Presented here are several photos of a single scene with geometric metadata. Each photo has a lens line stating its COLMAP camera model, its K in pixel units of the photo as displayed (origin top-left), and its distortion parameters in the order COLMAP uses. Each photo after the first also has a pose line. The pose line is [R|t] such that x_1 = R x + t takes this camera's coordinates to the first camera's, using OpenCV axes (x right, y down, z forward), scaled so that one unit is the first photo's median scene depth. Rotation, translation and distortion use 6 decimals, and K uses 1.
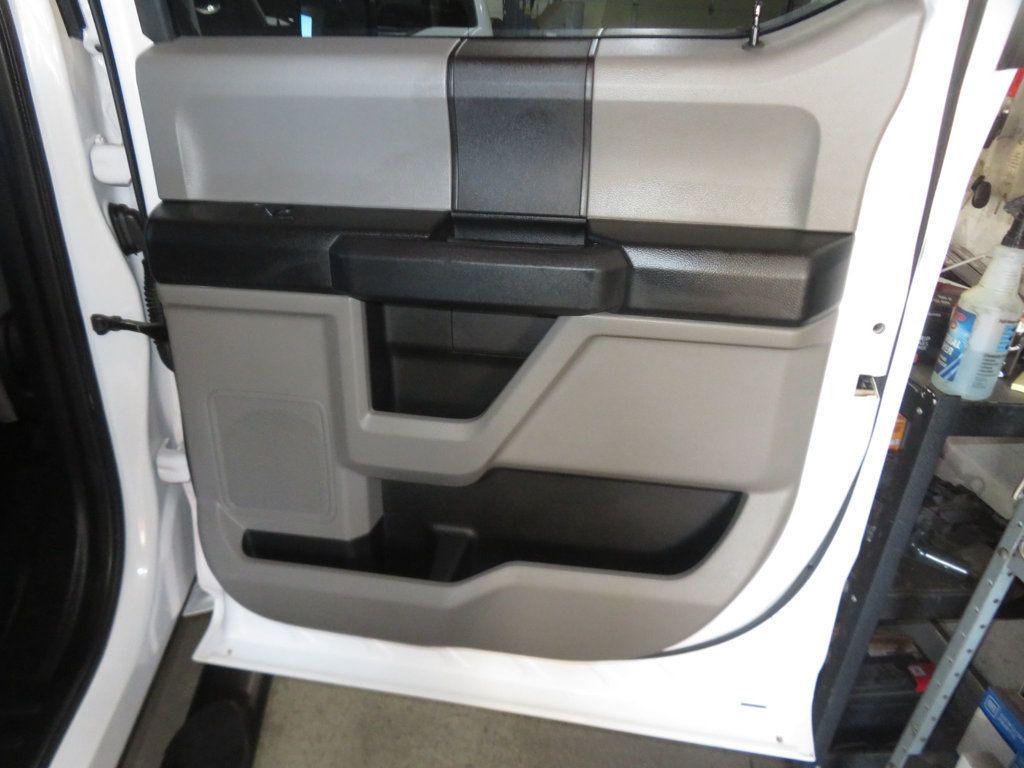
lens RADIAL K [[704.3, 0, 511.5], [0, 704.3, 381.0], [0, 0, 1]] dist [0.028108, 0.001187]
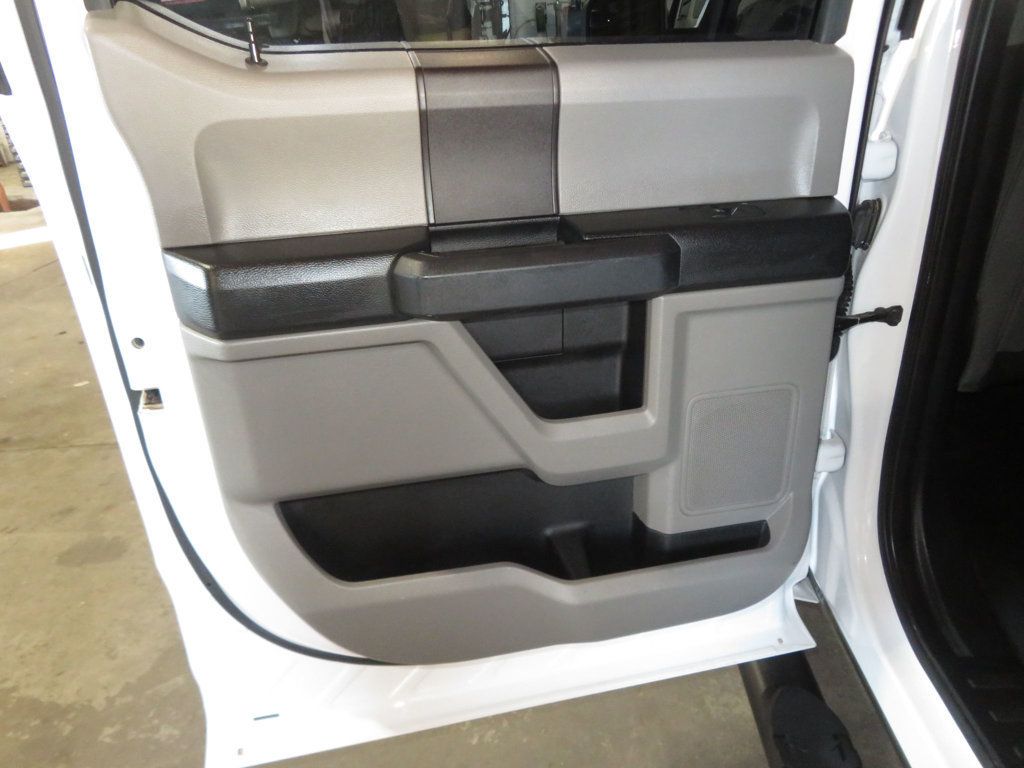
lens RADIAL K [[696.7, 0, 513.9], [0, 696.7, 386.1], [0, 0, 1]] dist [0.003051, 0.001924]
pose [[0.922492, -0.198052, 0.331336, -0.369058], [0.199097, 0.979484, 0.031158, -0.030307], [-0.330710, 0.037225, 0.942998, 0.059282]]
